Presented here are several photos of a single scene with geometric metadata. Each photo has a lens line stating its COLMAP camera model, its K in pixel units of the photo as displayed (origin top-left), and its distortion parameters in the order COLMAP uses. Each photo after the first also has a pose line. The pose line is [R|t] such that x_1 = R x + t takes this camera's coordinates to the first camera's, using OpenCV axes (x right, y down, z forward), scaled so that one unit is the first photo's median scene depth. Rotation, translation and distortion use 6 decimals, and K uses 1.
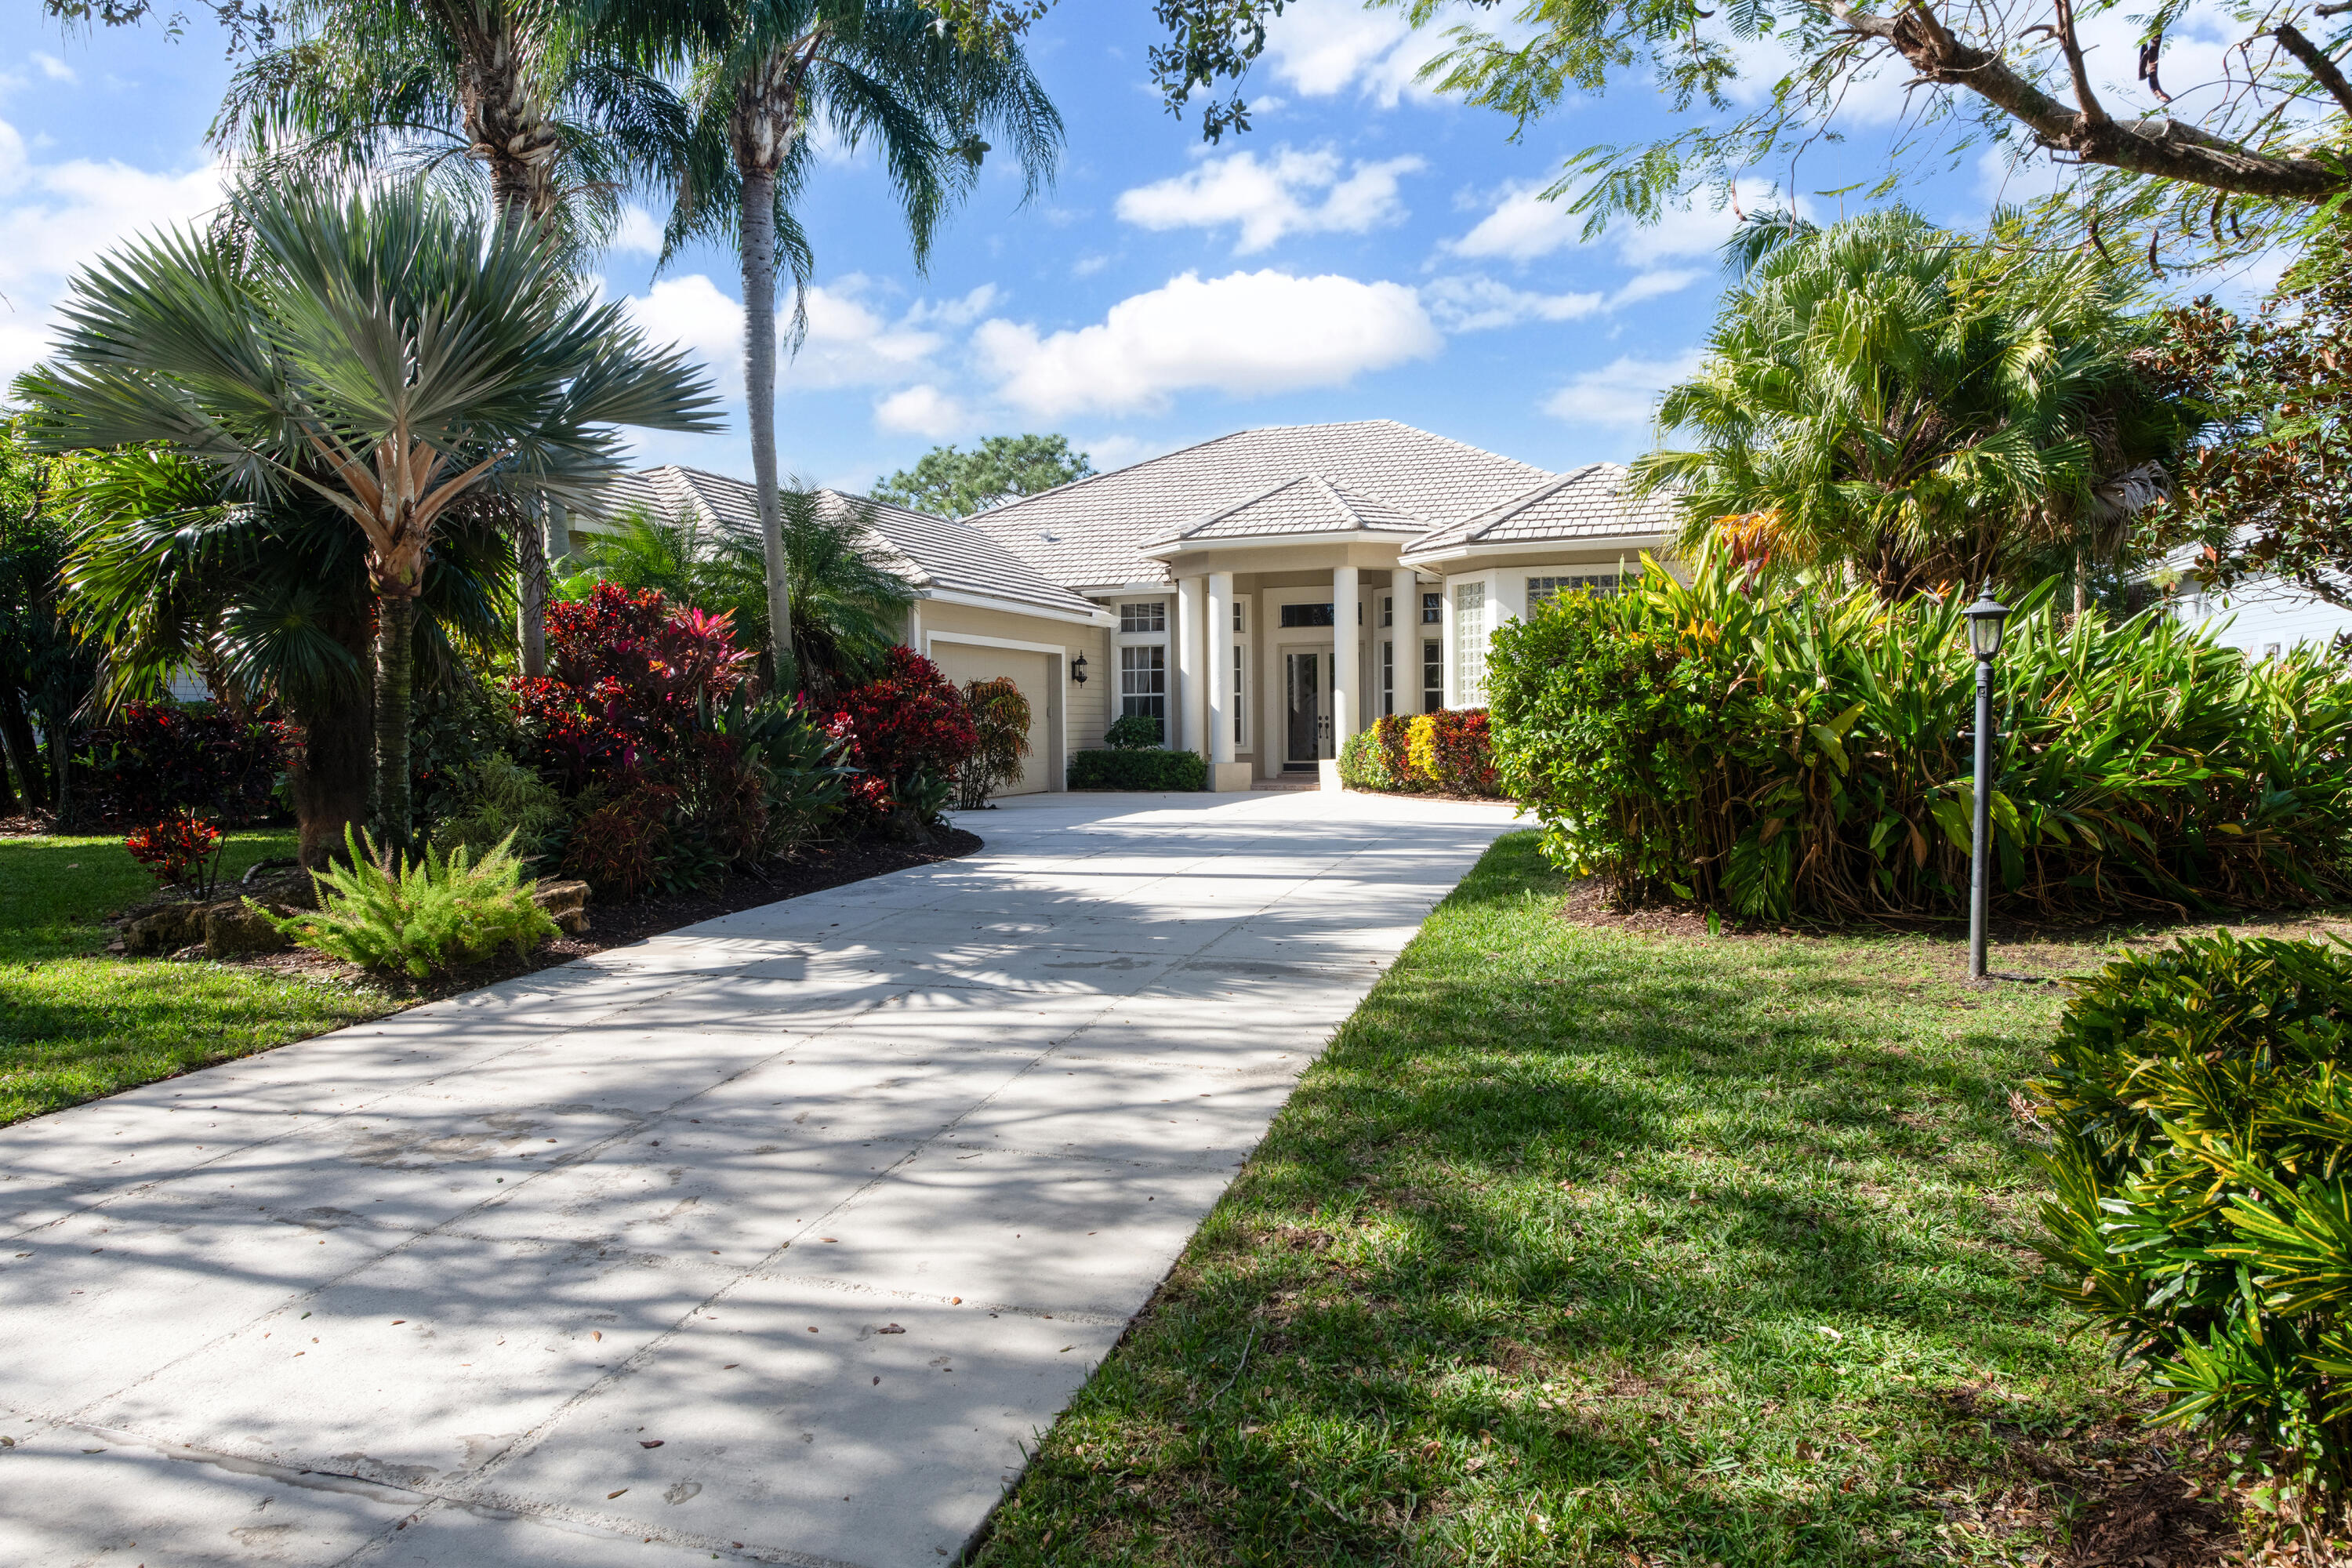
lens RADIAL K [[1598.8, 0, 1172.4], [0, 1598.8, 779.7], [0, 0, 1]] dist [-0.007857, 0.003949]
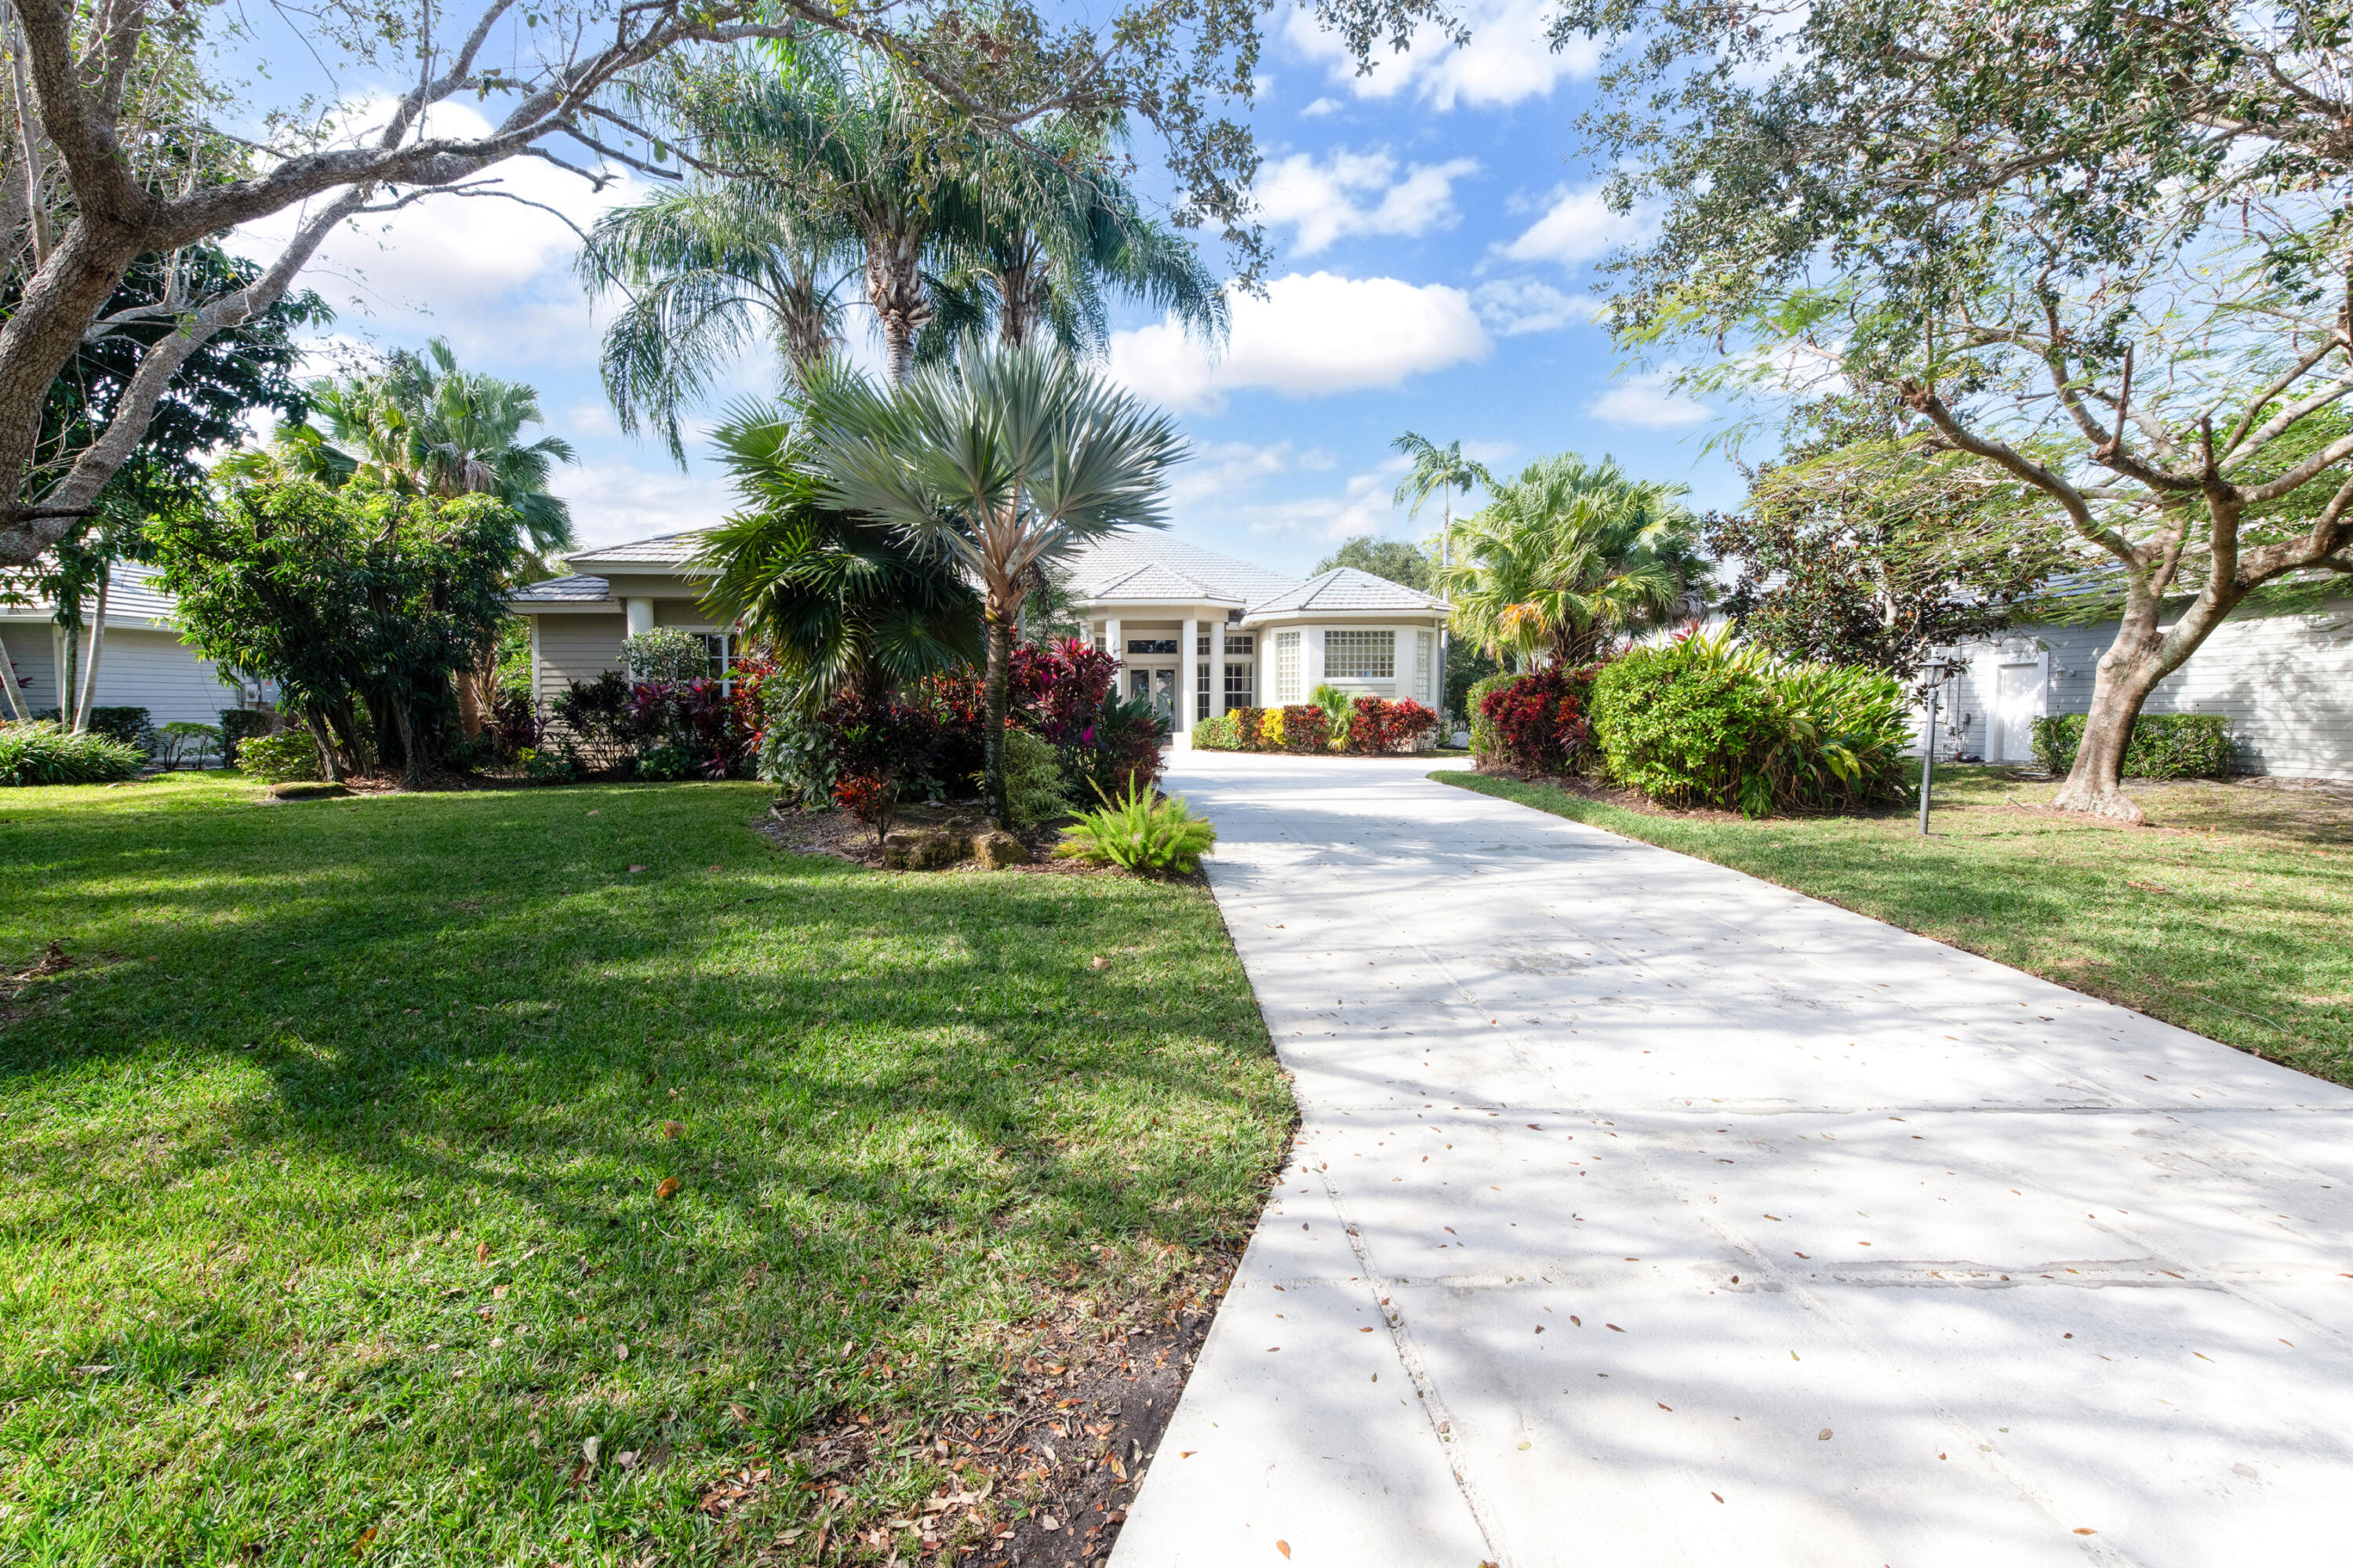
lens RADIAL K [[959.5, 0, 1149.5], [0, 959.5, 814.5], [0, 0, 1]] dist [0.015962, -0.000138]
pose [[0.941559, -0.028178, 0.335666, -0.344506], [0.003364, 0.997232, 0.074277, -0.001703], [-0.336830, -0.068807, 0.939048, 0.043685]]
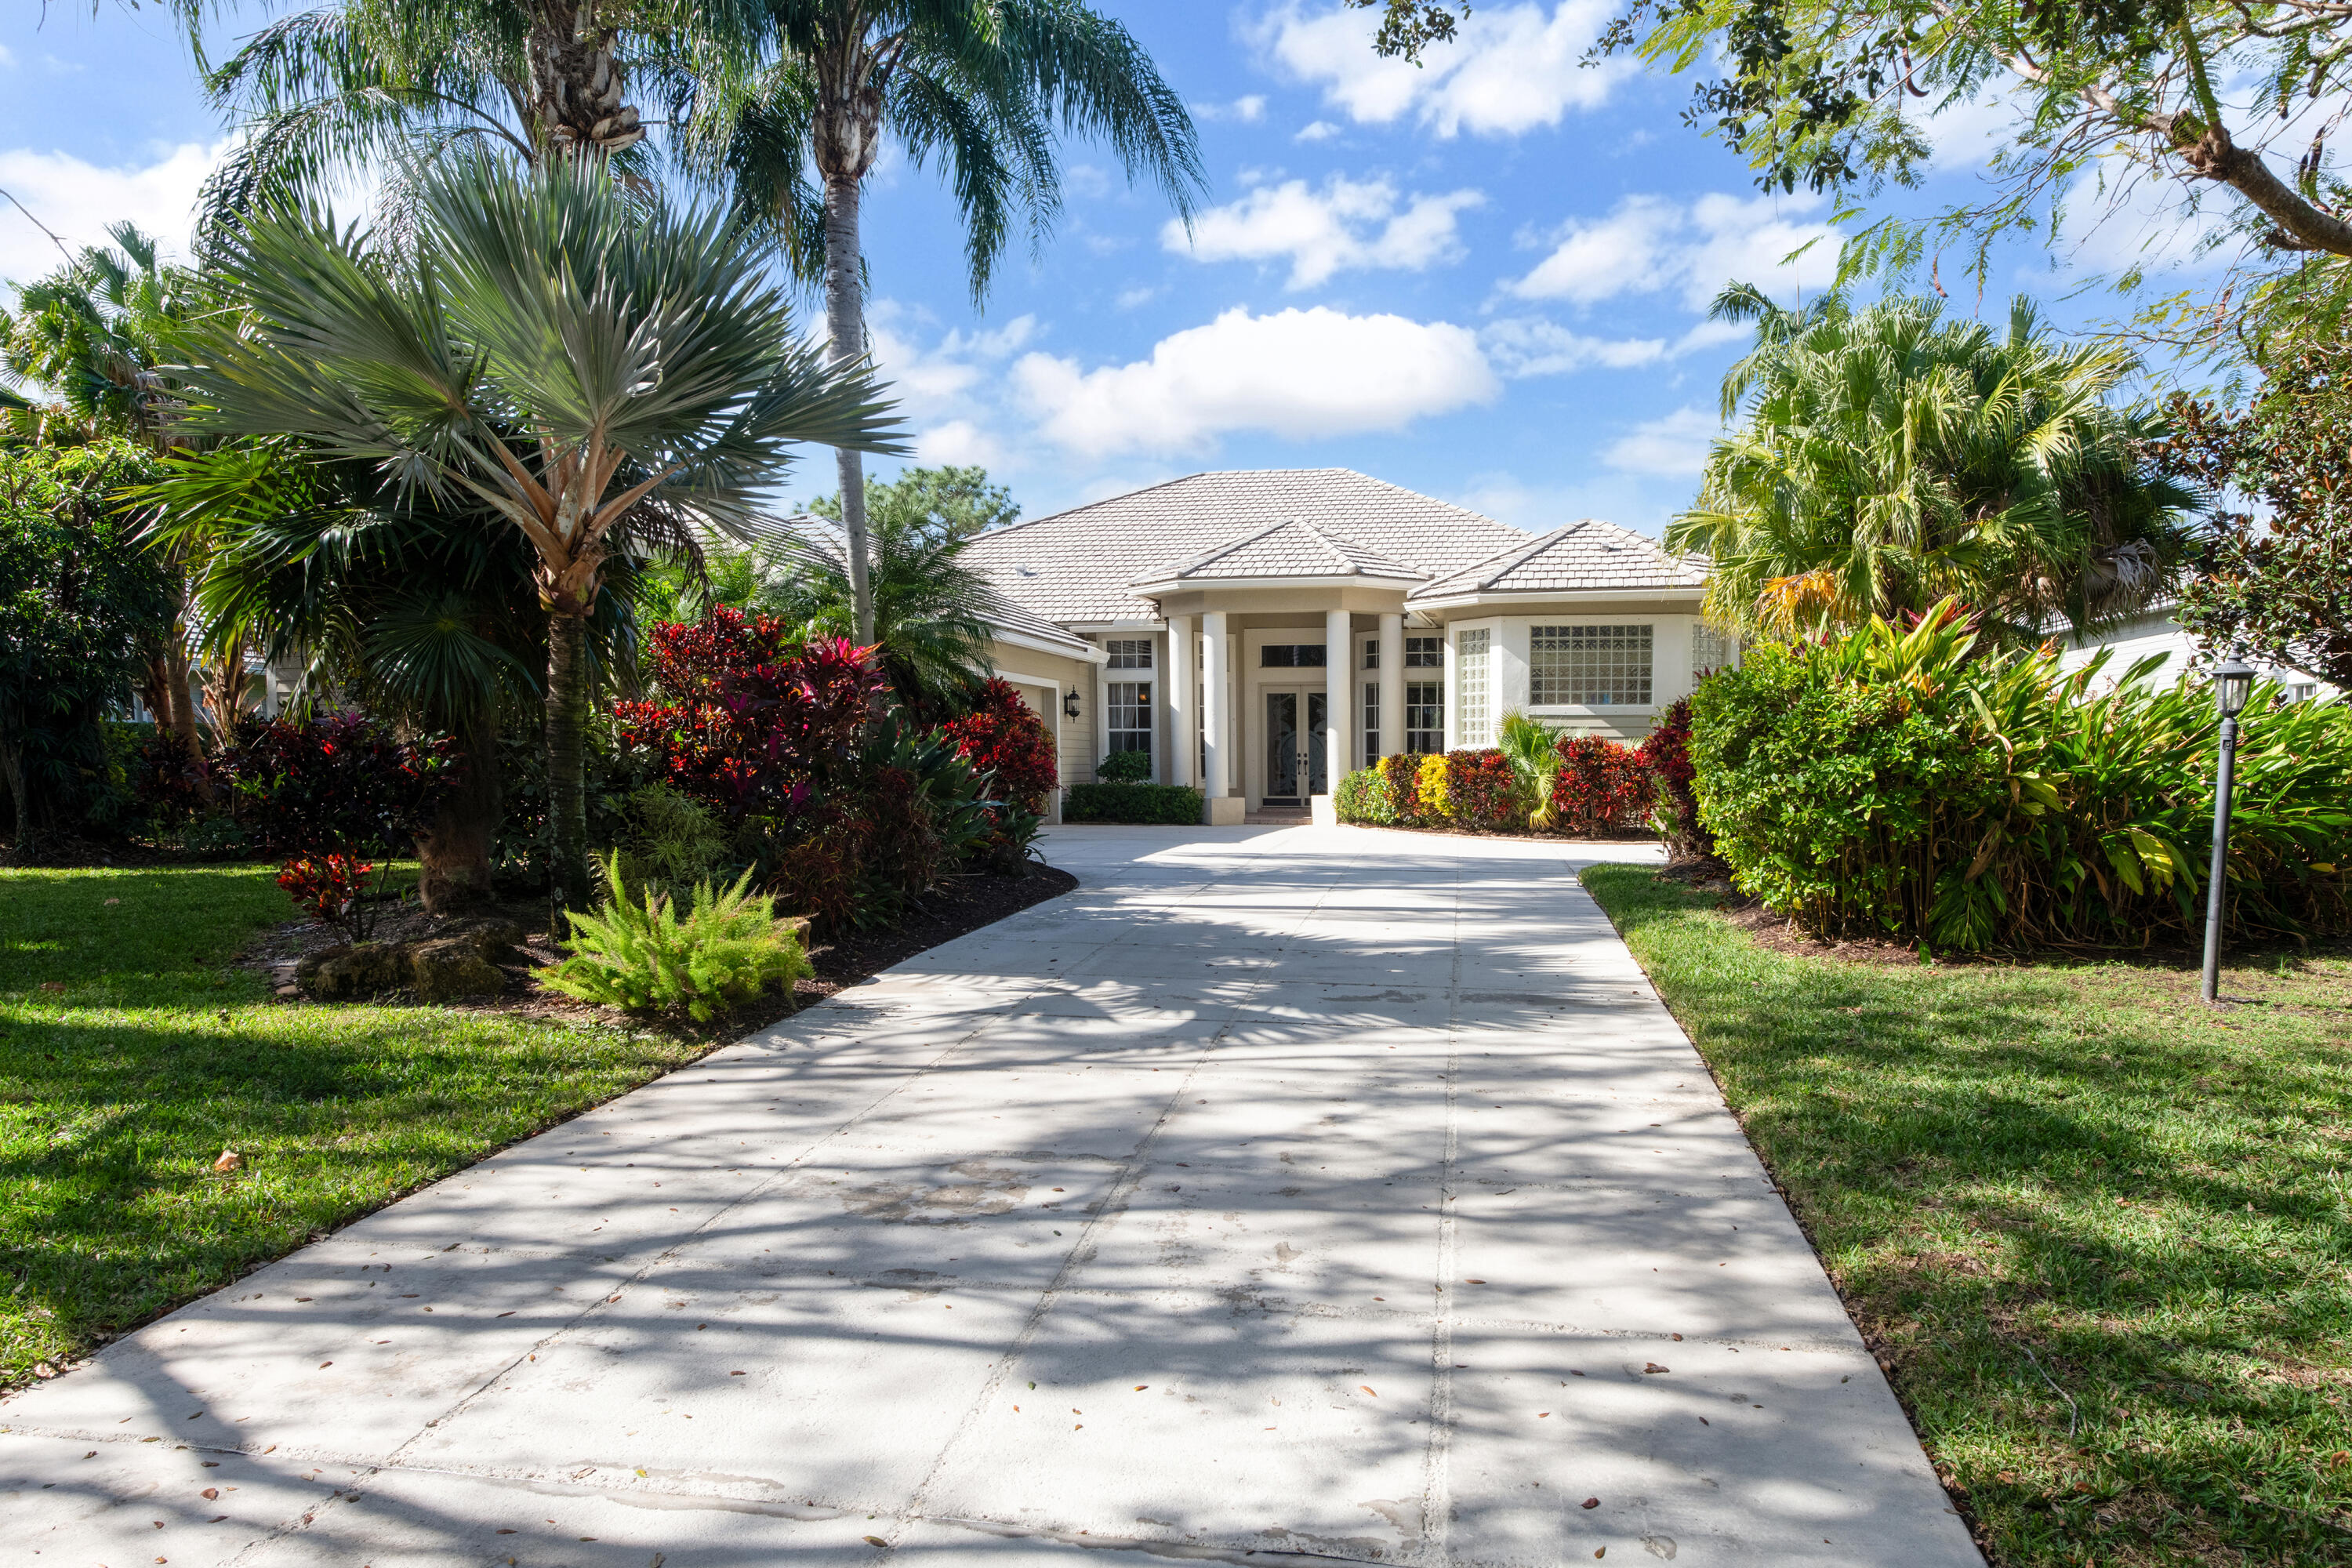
lens RADIAL K [[1518.2, 0, 1251.4], [0, 1518.2, 920.6], [0, 0, 1]] dist [-0.000705, 0.001288]
pose [[0.985870, -0.005017, 0.167436, -0.137298], [-0.007037, 0.997429, 0.071318, -0.001505], [-0.167363, -0.071488, 0.983300, 0.024652]]
